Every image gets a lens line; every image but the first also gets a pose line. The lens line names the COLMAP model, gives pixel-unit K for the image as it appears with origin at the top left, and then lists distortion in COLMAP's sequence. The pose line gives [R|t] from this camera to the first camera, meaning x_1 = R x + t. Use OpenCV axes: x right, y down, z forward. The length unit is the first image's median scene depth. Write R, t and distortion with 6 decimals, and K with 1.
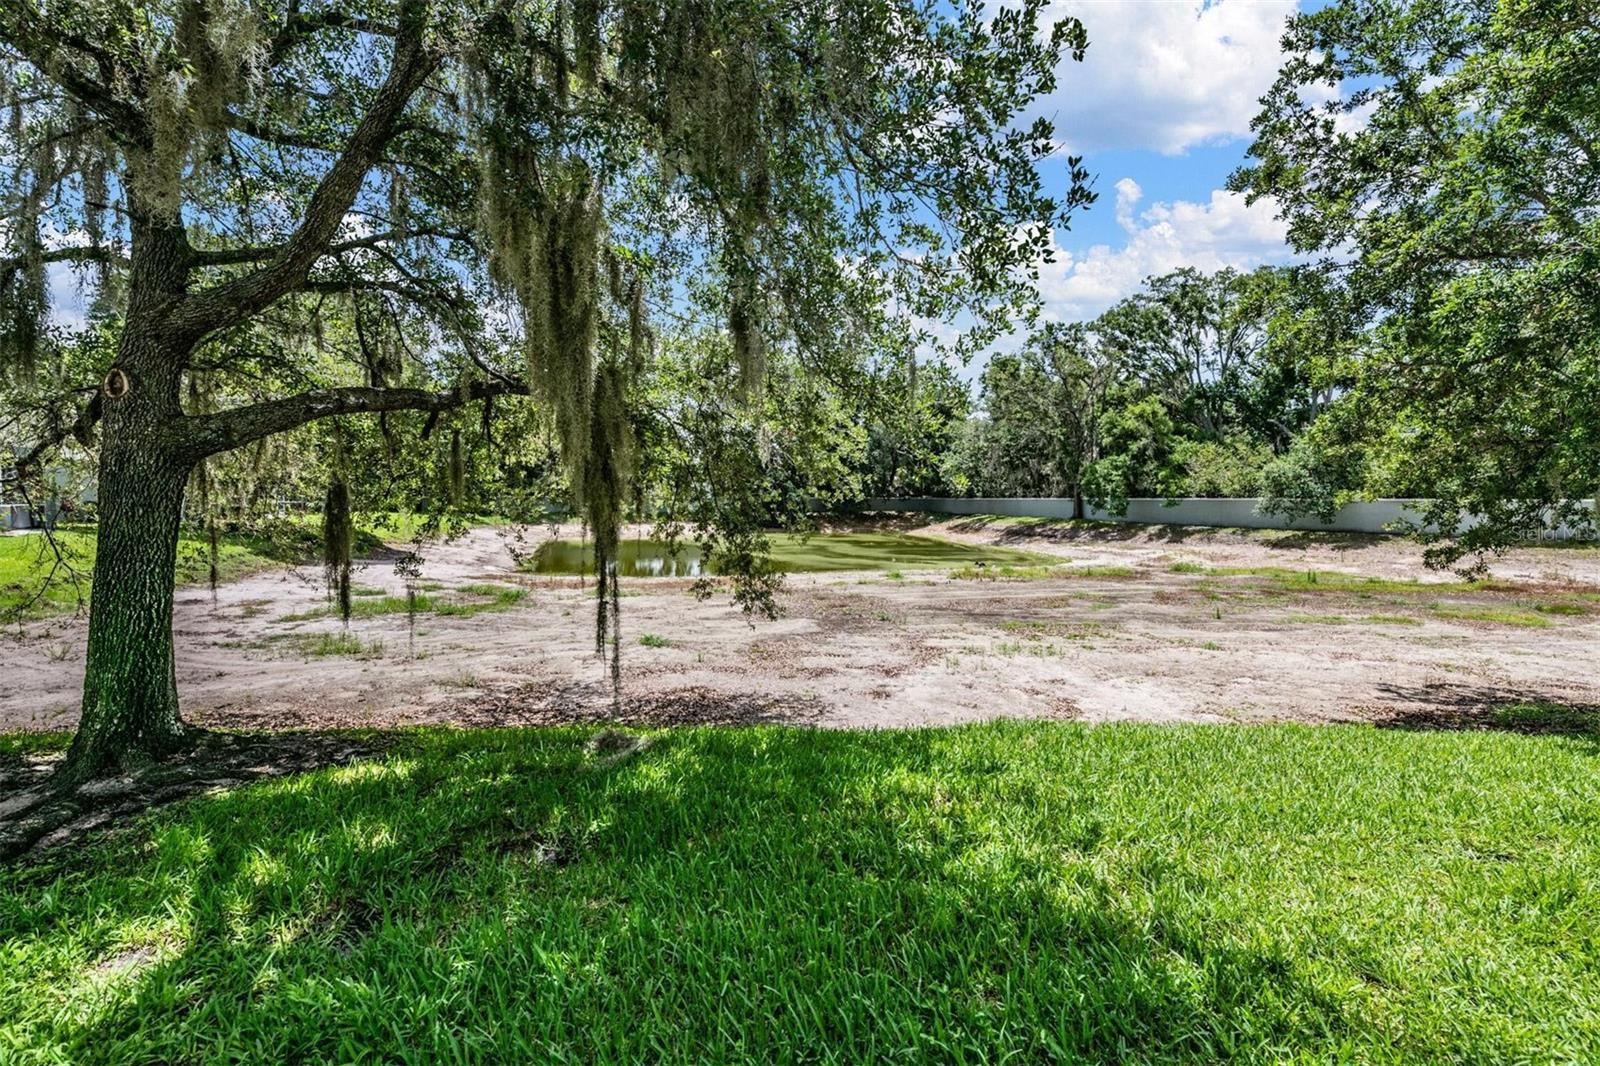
lens RADIAL K [[633.4, 0, 800.0], [0, 633.4, 533.0], [0, 0, 1]] dist [-0.012595, -0.000518]
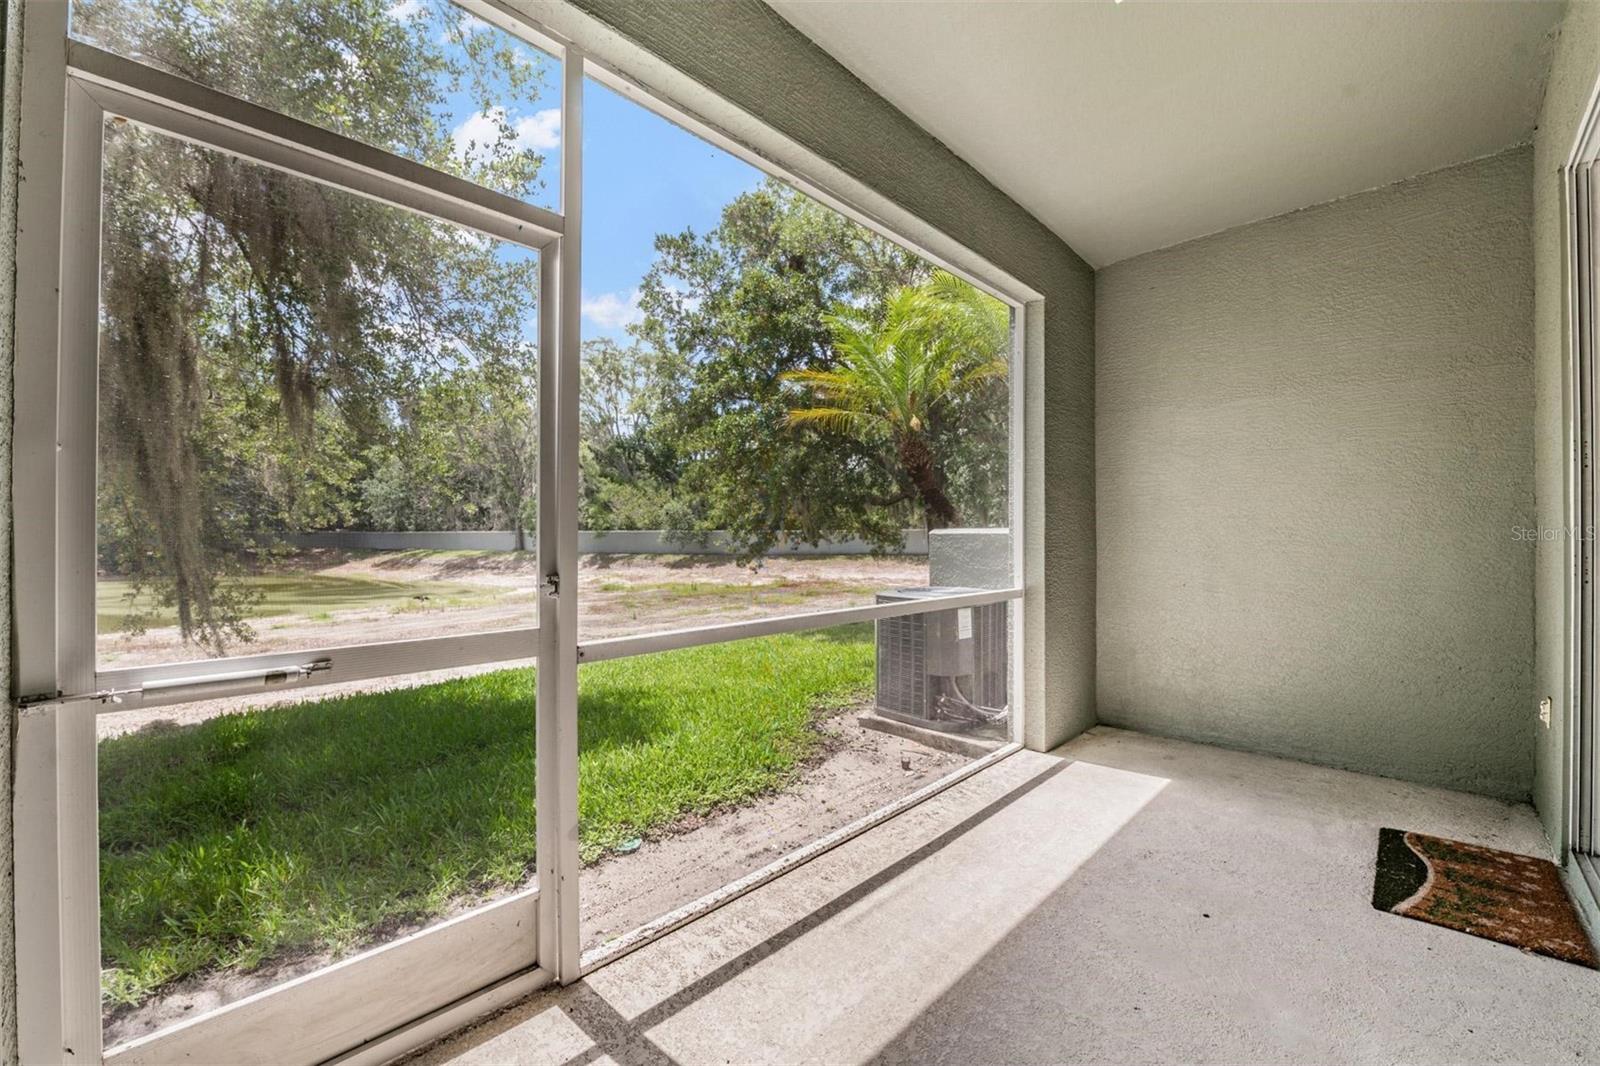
lens RADIAL K [[633.4, 0, 800.0], [0, 633.4, 533.0], [0, 0, 1]] dist [-0.012595, -0.000518]
pose [[0.669074, -0.002072, 0.743193, -0.044047], [0.042564, 0.998462, -0.035536, 0.008141], [-0.741976, 0.055410, 0.668132, -0.075557]]
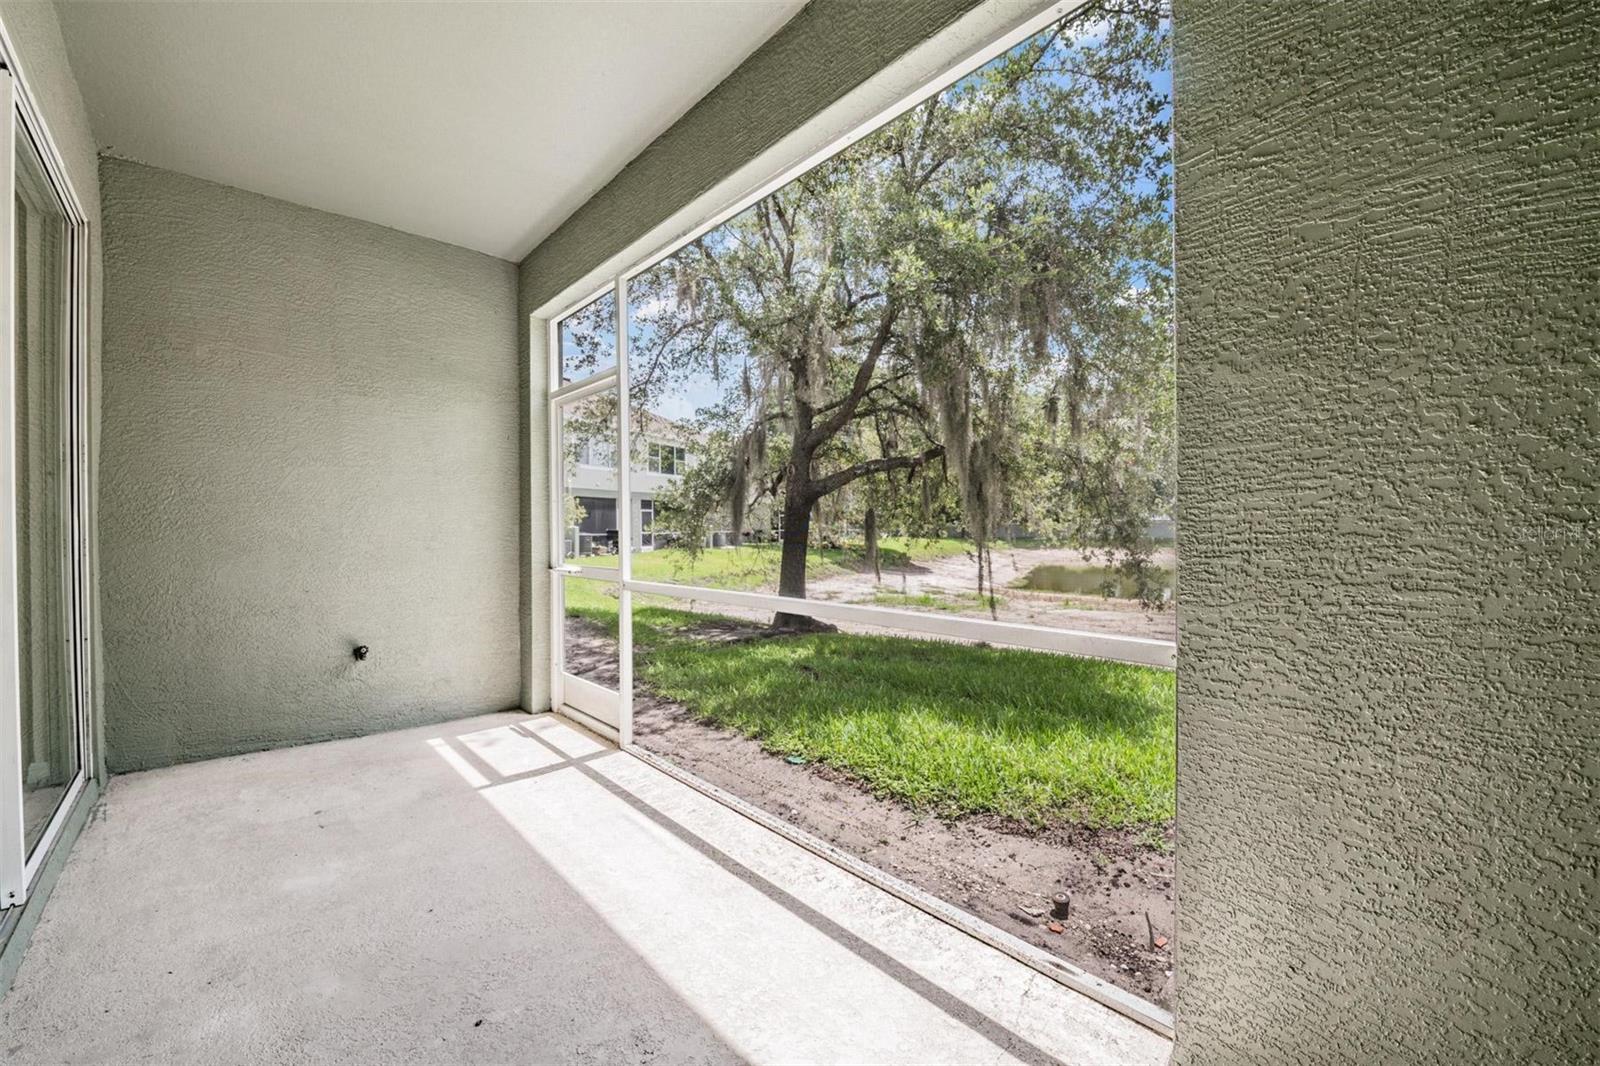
lens RADIAL K [[627.7, 0, 800.0], [0, 627.7, 533.0], [0, 0, 1]] dist [0.000223, -0.000077]
pose [[0.717906, -0.006357, -0.696111, 0.070289], [-0.024750, 0.999093, -0.034648, 0.009753], [0.695700, 0.042102, 0.717098, -0.079846]]
